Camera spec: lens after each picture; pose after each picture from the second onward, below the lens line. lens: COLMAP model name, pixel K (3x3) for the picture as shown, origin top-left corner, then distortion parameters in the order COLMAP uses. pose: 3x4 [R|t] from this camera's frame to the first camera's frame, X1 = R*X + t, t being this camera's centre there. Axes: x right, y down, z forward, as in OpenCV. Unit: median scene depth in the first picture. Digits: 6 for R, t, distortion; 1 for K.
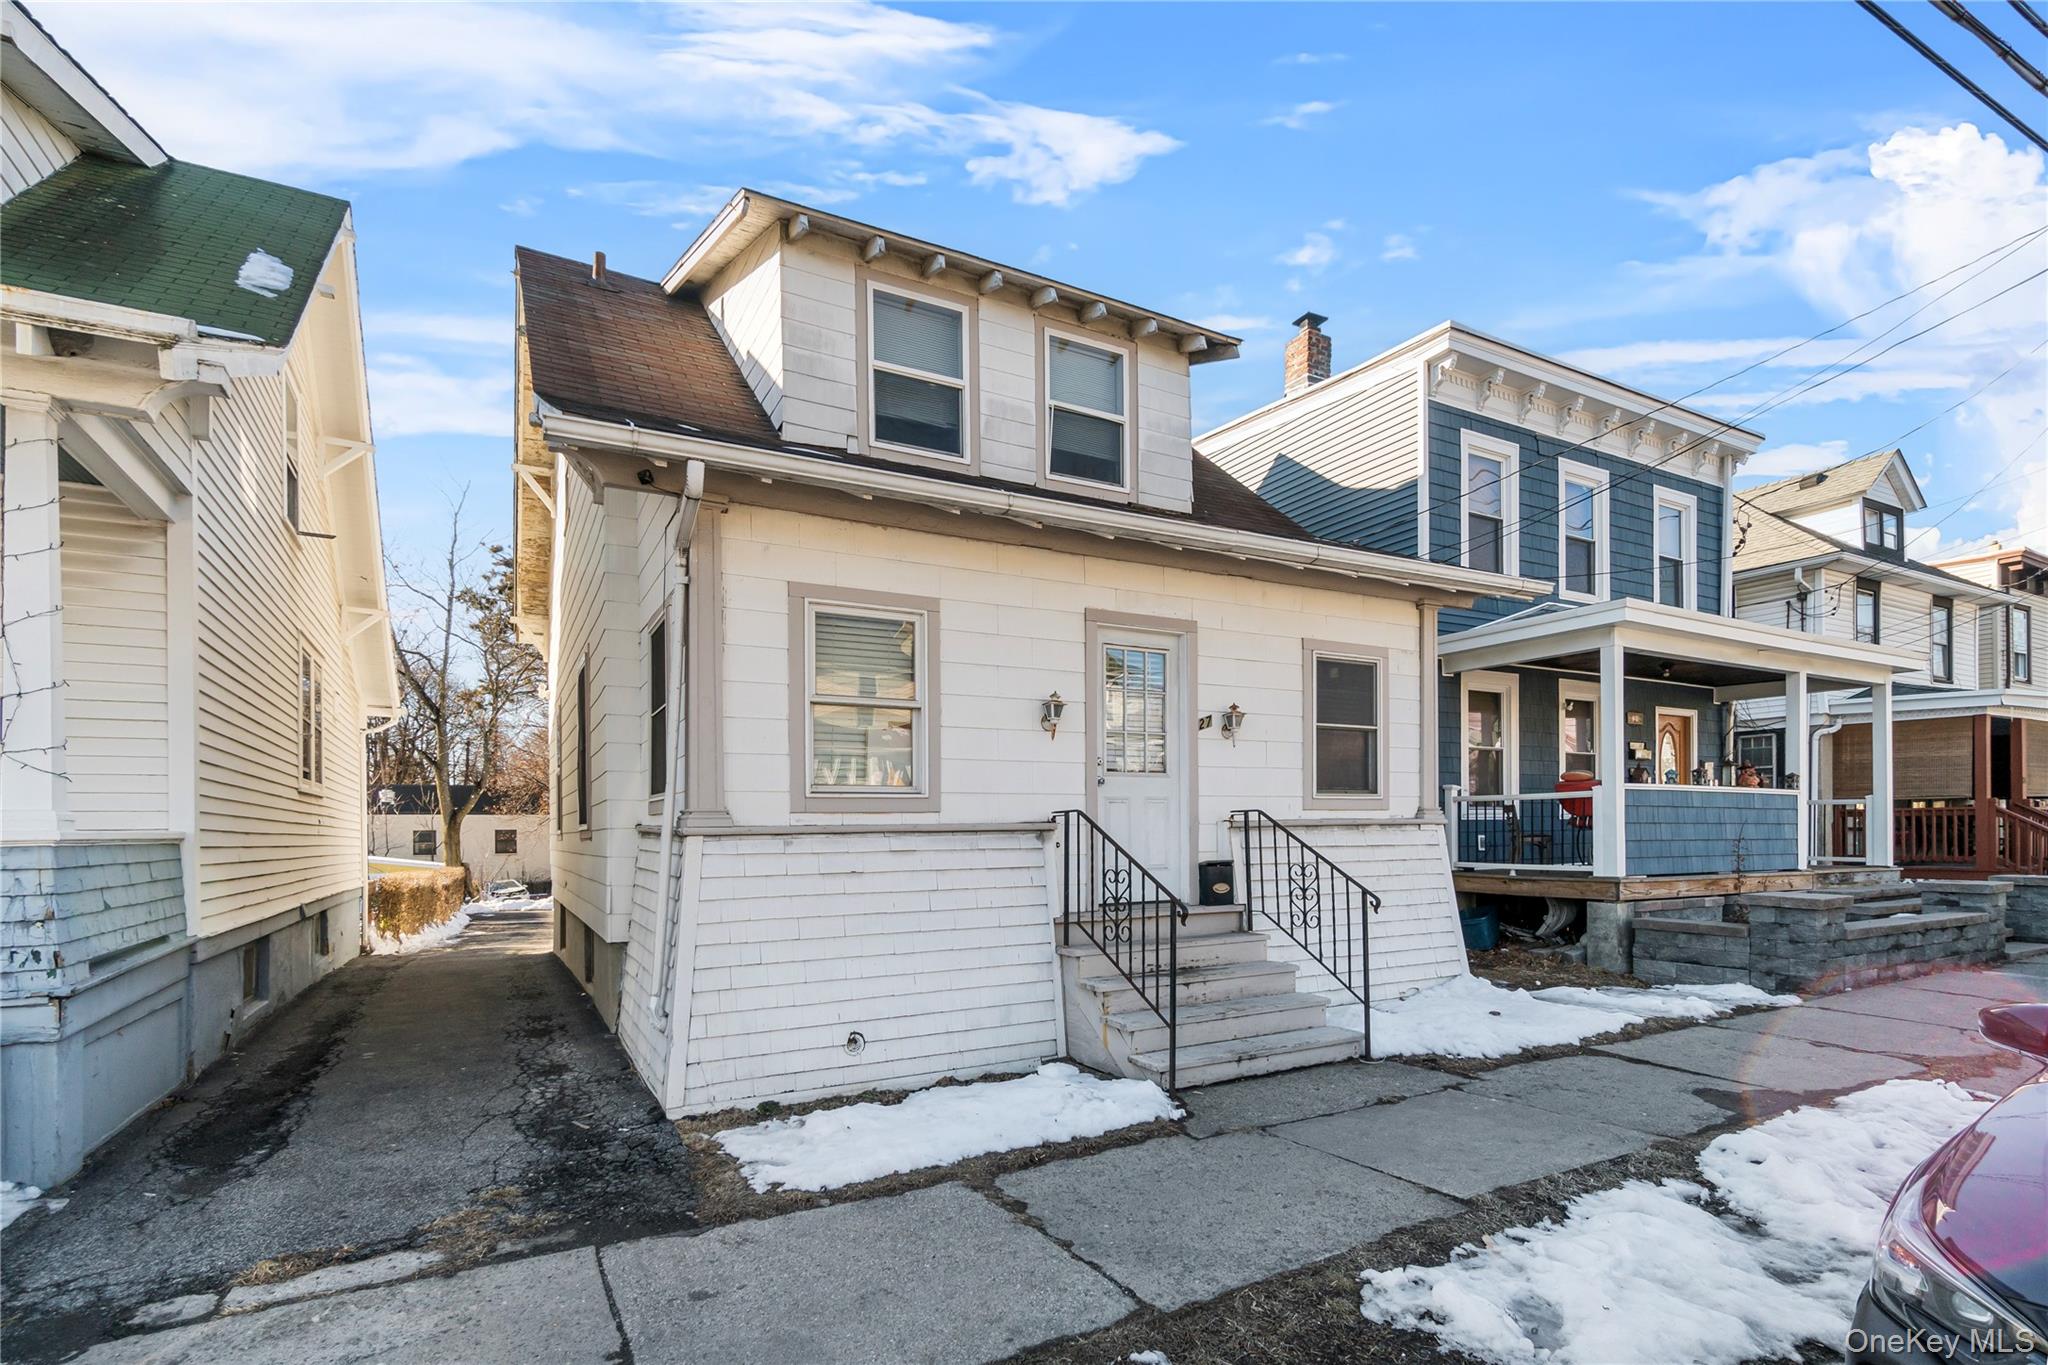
lens RADIAL K [[954.0, 0, 1019.9], [0, 954.0, 644.0], [0, 0, 1]] dist [-0.002343, -0.000659]
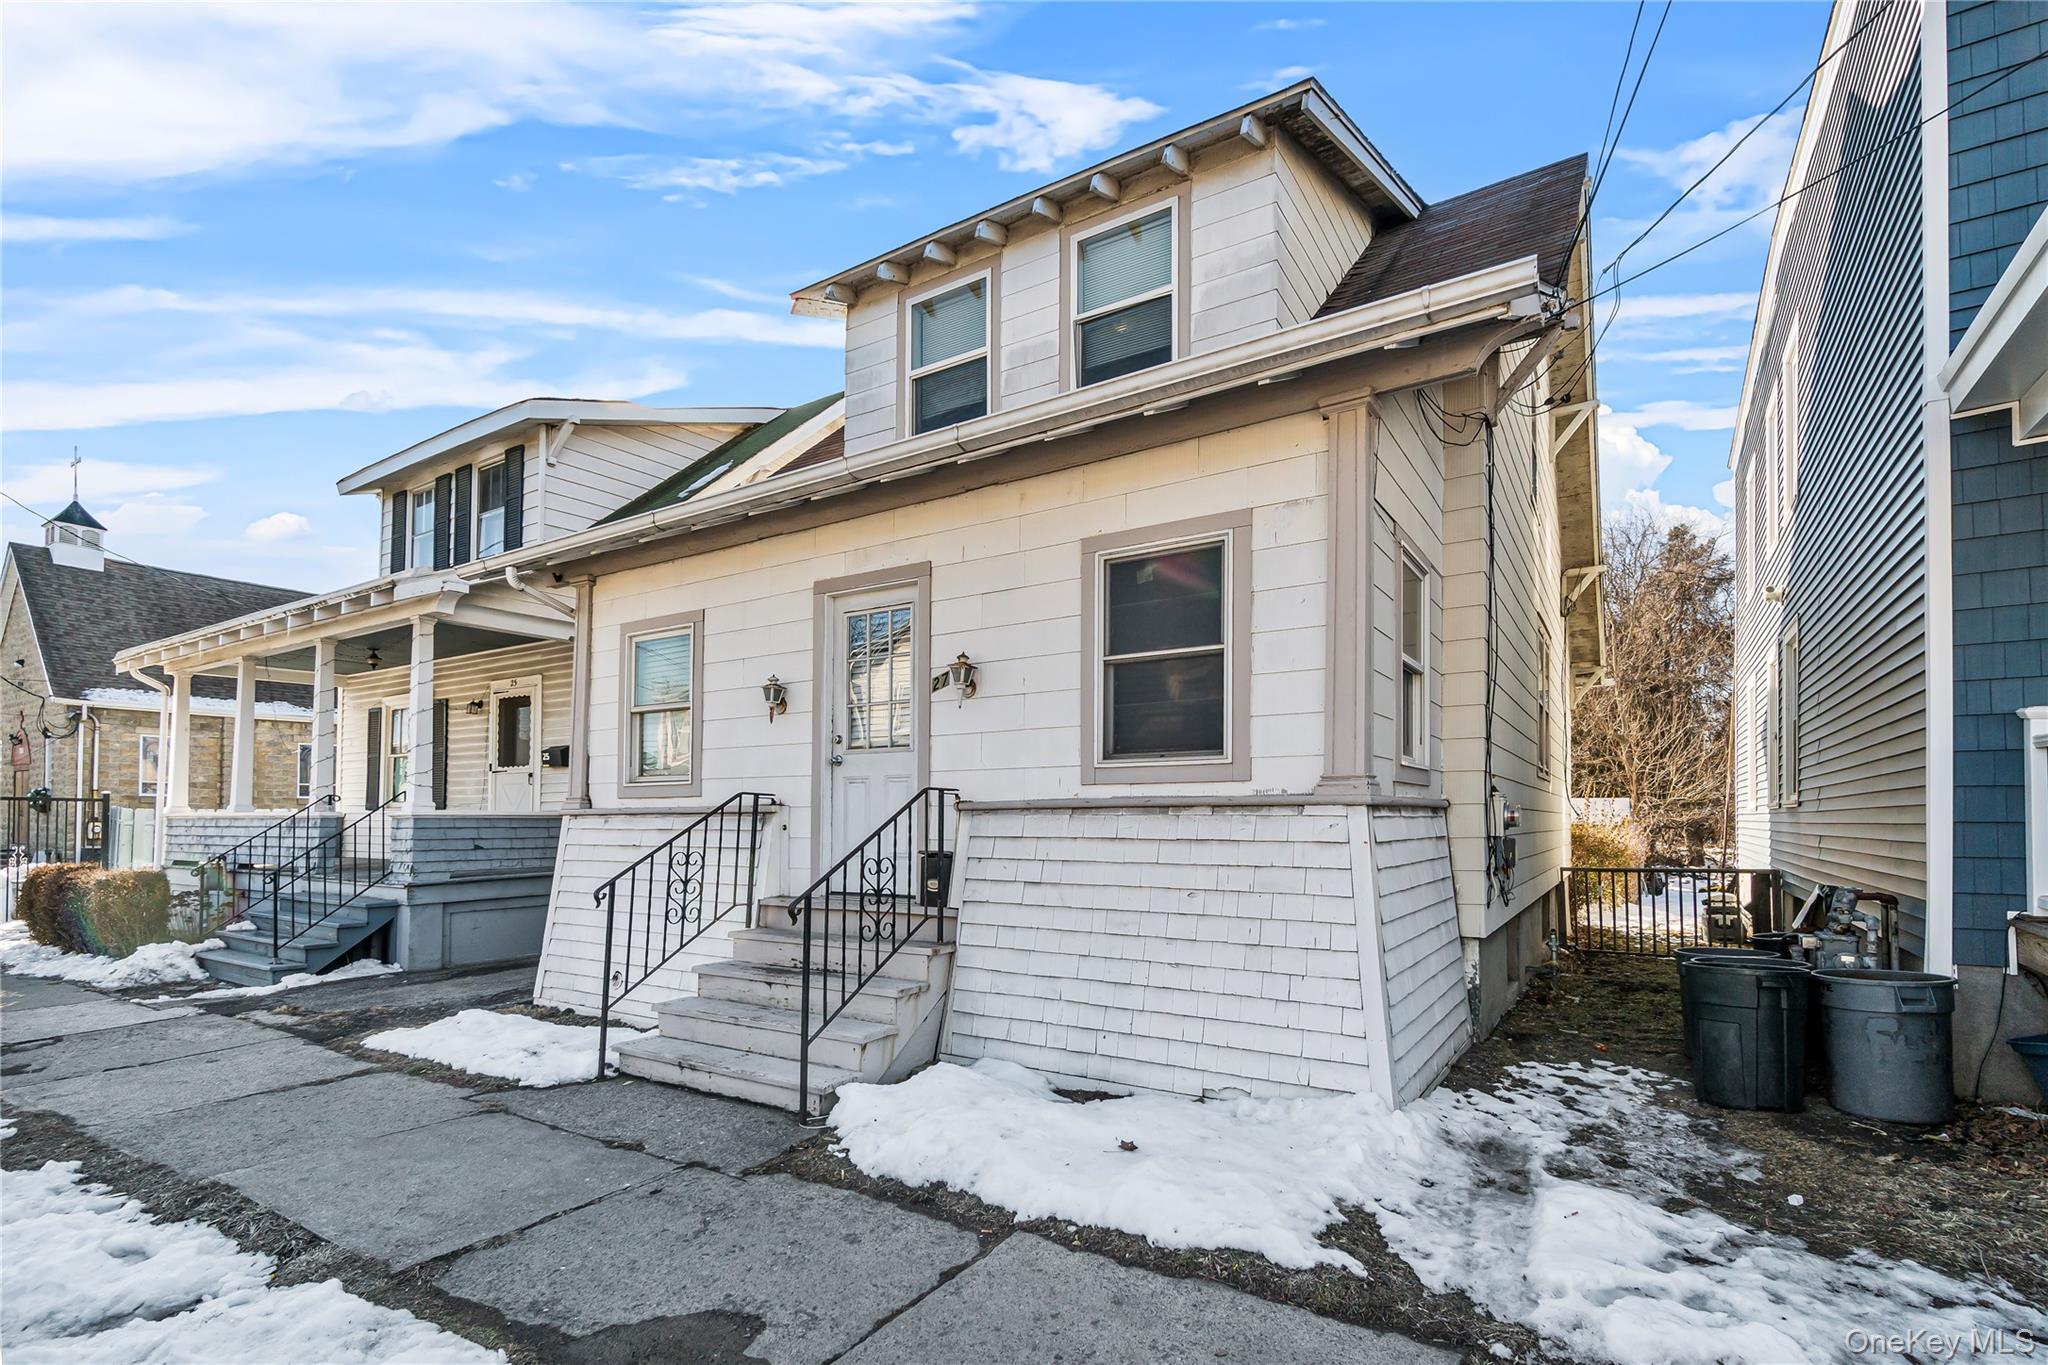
lens RADIAL K [[954.0, 0, 1019.9], [0, 954.0, 644.0], [0, 0, 1]] dist [-0.002343, -0.000659]
pose [[0.485813, -0.148620, -0.861335, 0.973986], [0.160819, 0.983813, -0.079048, 0.131873], [0.859141, -0.100116, 0.501850, 0.686211]]
